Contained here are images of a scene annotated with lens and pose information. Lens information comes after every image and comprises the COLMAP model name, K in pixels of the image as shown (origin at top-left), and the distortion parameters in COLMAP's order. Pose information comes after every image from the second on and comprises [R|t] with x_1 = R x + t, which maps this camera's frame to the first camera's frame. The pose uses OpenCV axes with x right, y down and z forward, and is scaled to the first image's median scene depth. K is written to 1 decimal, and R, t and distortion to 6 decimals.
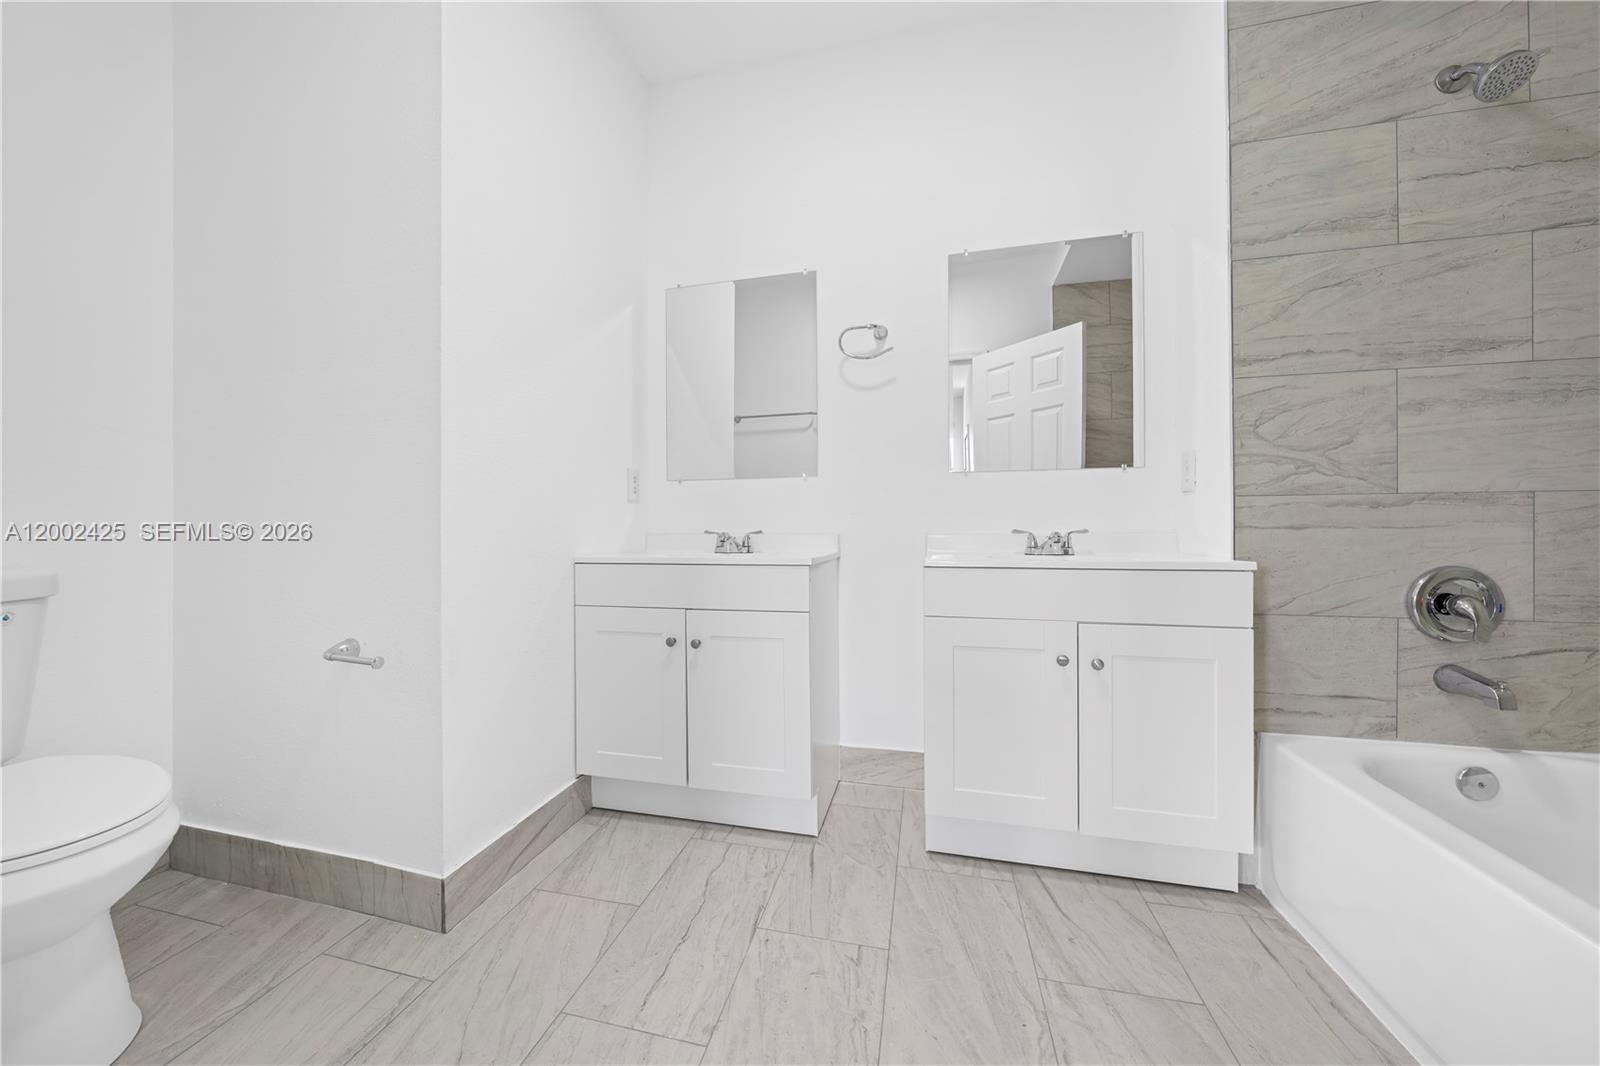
lens RADIAL K [[546.3, 0, 803.6], [0, 546.3, 533.7], [0, 0, 1]] dist [-0.001368, -0.000332]
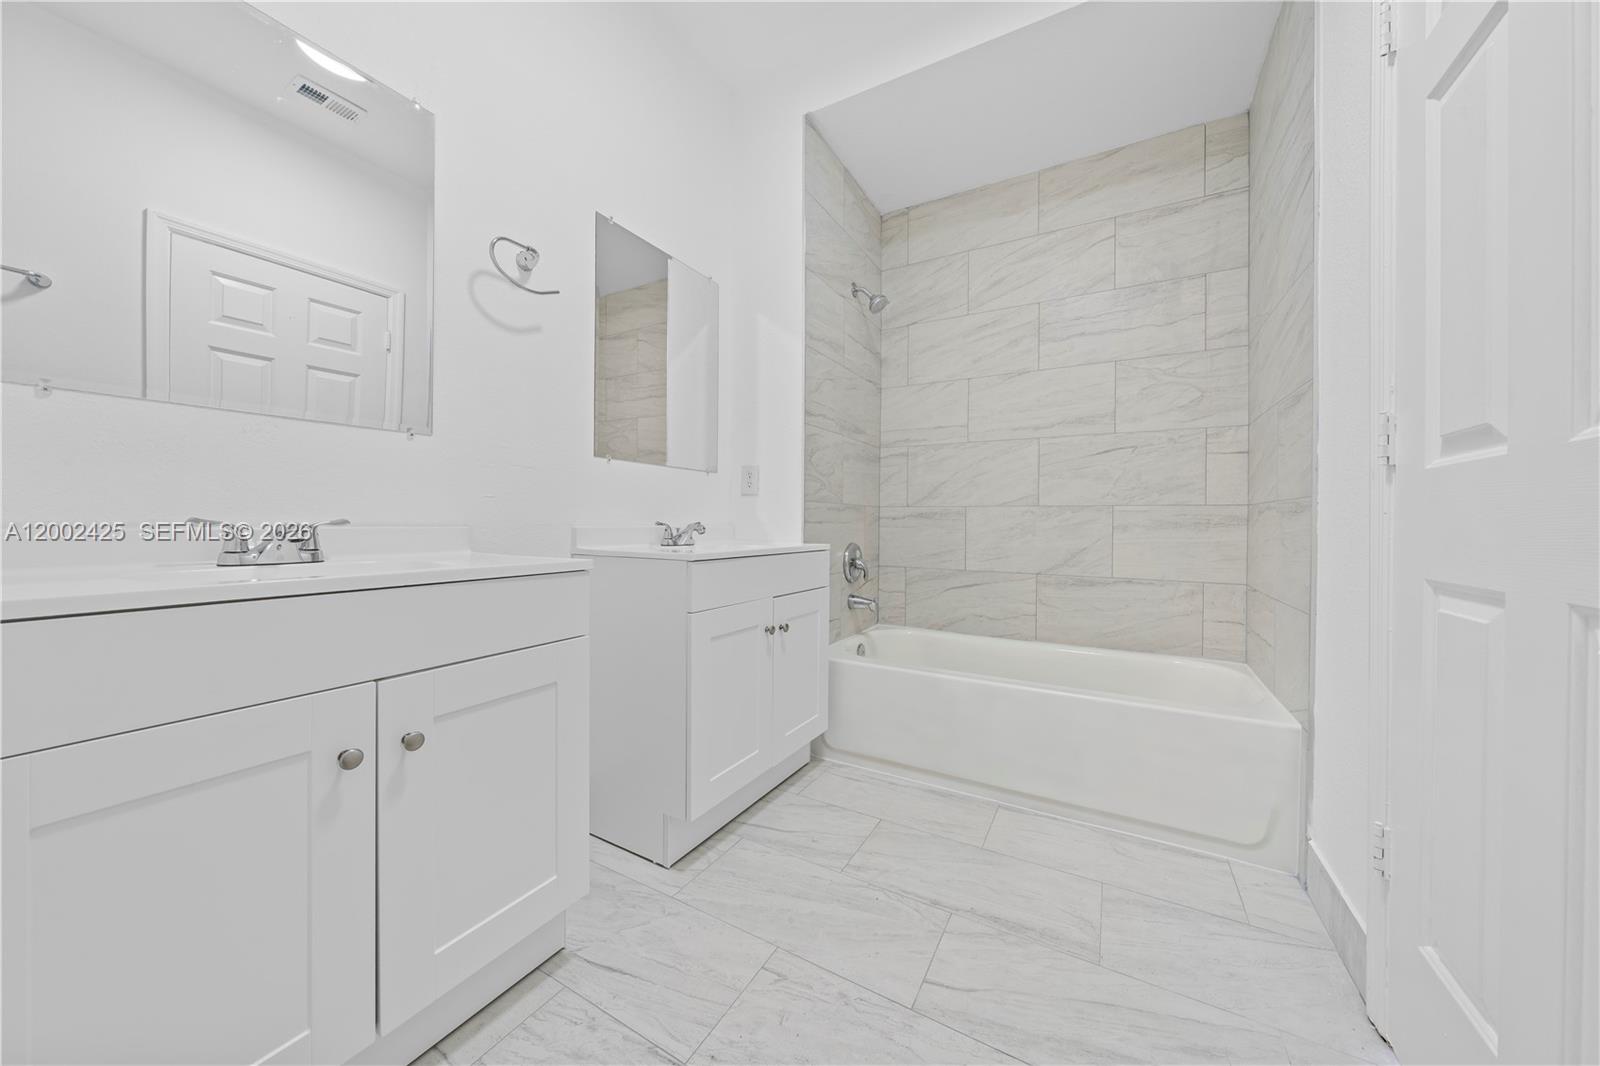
lens RADIAL K [[546.3, 0, 796.0], [0, 546.3, 527.6], [0, 0, 1]] dist [-0.001368, -0.000332]
pose [[0.298151, -0.002777, 0.954515, -0.649965], [-0.002494, 0.999990, 0.003689, -0.001613], [-0.954515, -0.003481, 0.298141, 0.566133]]
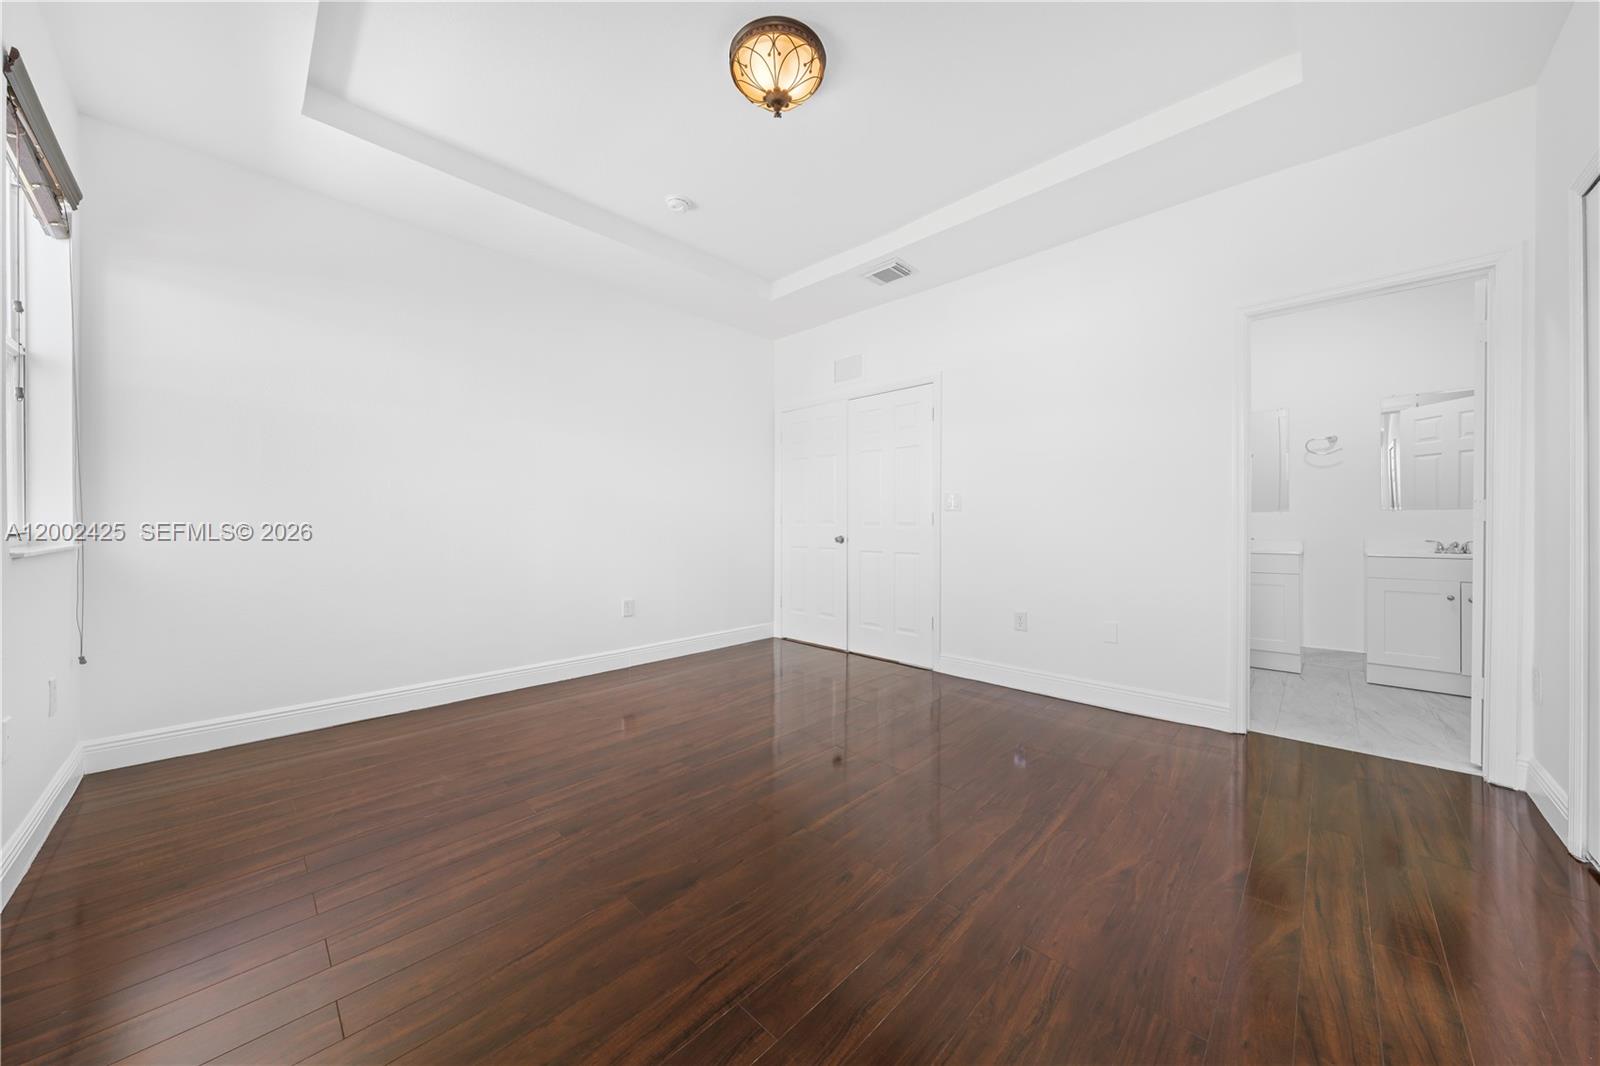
lens RADIAL K [[546.3, 0, 801.0], [0, 546.3, 526.9], [0, 0, 1]] dist [-0.001368, -0.000332]
pose [[0.860778, 0.007073, -0.508932, -0.717201], [-0.006998, 0.999973, 0.002062, -0.054823], [0.508933, 0.001787, 0.860804, -2.363088]]
